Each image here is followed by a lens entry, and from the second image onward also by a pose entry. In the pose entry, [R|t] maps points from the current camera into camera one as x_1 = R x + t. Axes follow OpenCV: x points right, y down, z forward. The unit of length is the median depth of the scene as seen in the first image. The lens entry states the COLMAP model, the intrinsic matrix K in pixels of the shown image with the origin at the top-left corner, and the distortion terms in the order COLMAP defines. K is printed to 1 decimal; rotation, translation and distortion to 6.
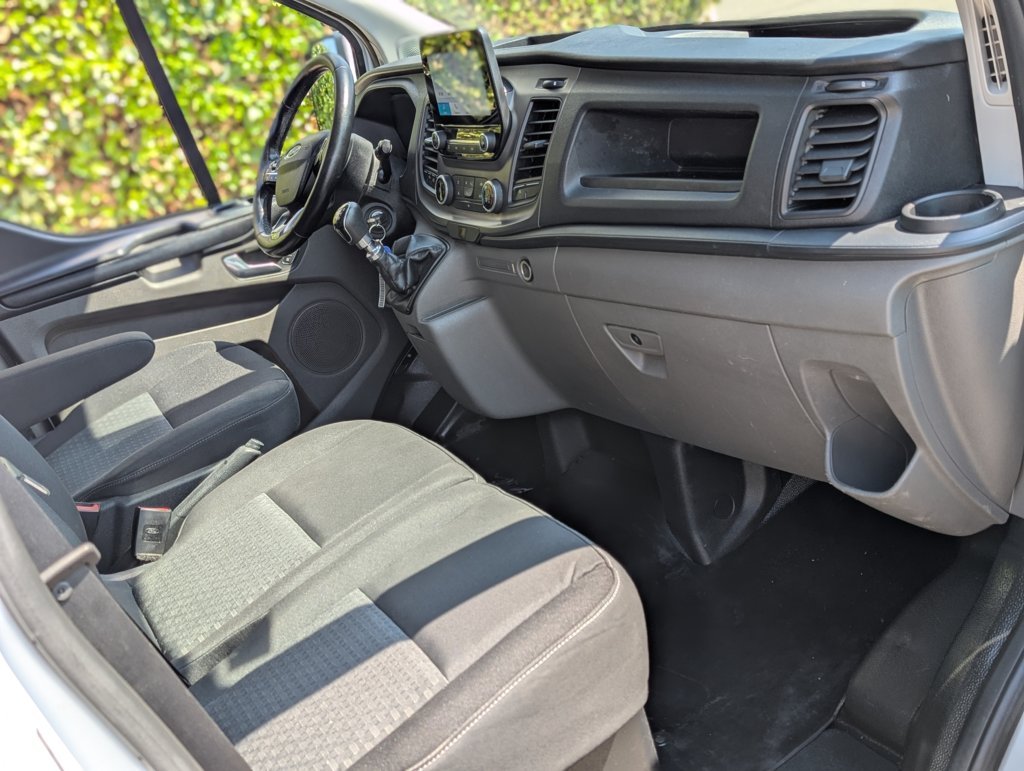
lens RADIAL K [[1097.4, 0, 522.8], [0, 1097.4, 380.7], [0, 0, 1]] dist [0.087909, -0.214355]
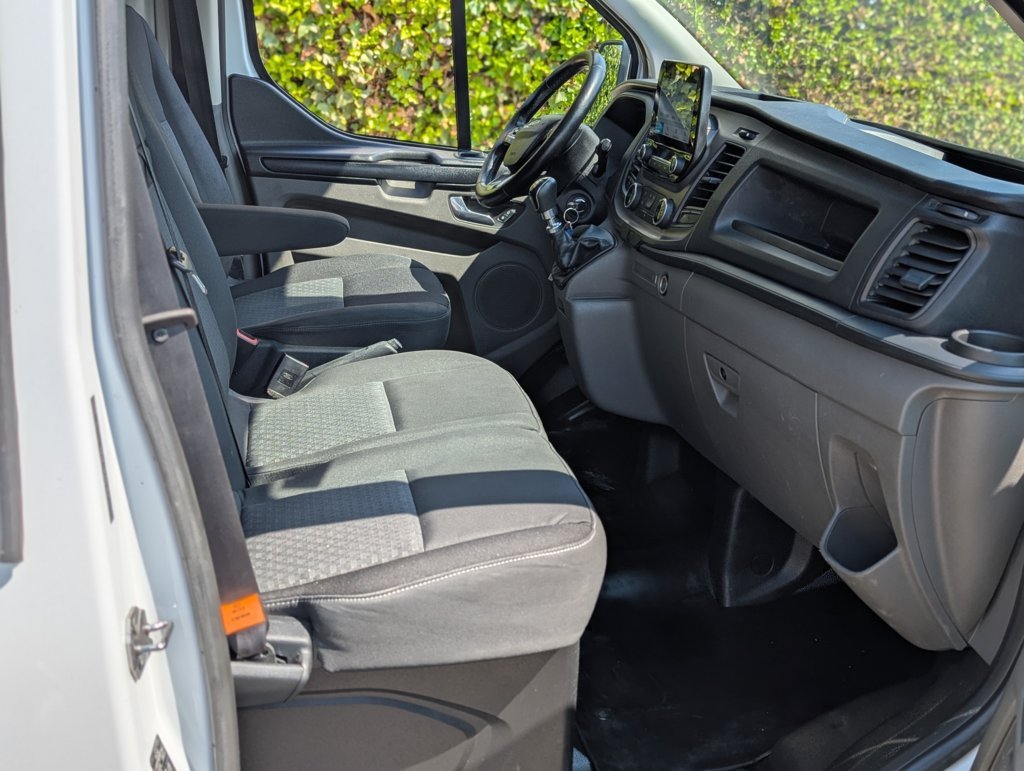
lens RADIAL K [[1077.0, 0, 512.0], [0, 1077.0, 385.5], [0, 0, 1]] dist [0.125980, -0.367601]
pose [[0.904381, 0.381925, -0.190339, 0.109094], [-0.384239, 0.922865, 0.026098, 0.023233], [0.185625, 0.049533, 0.981371, -0.092360]]
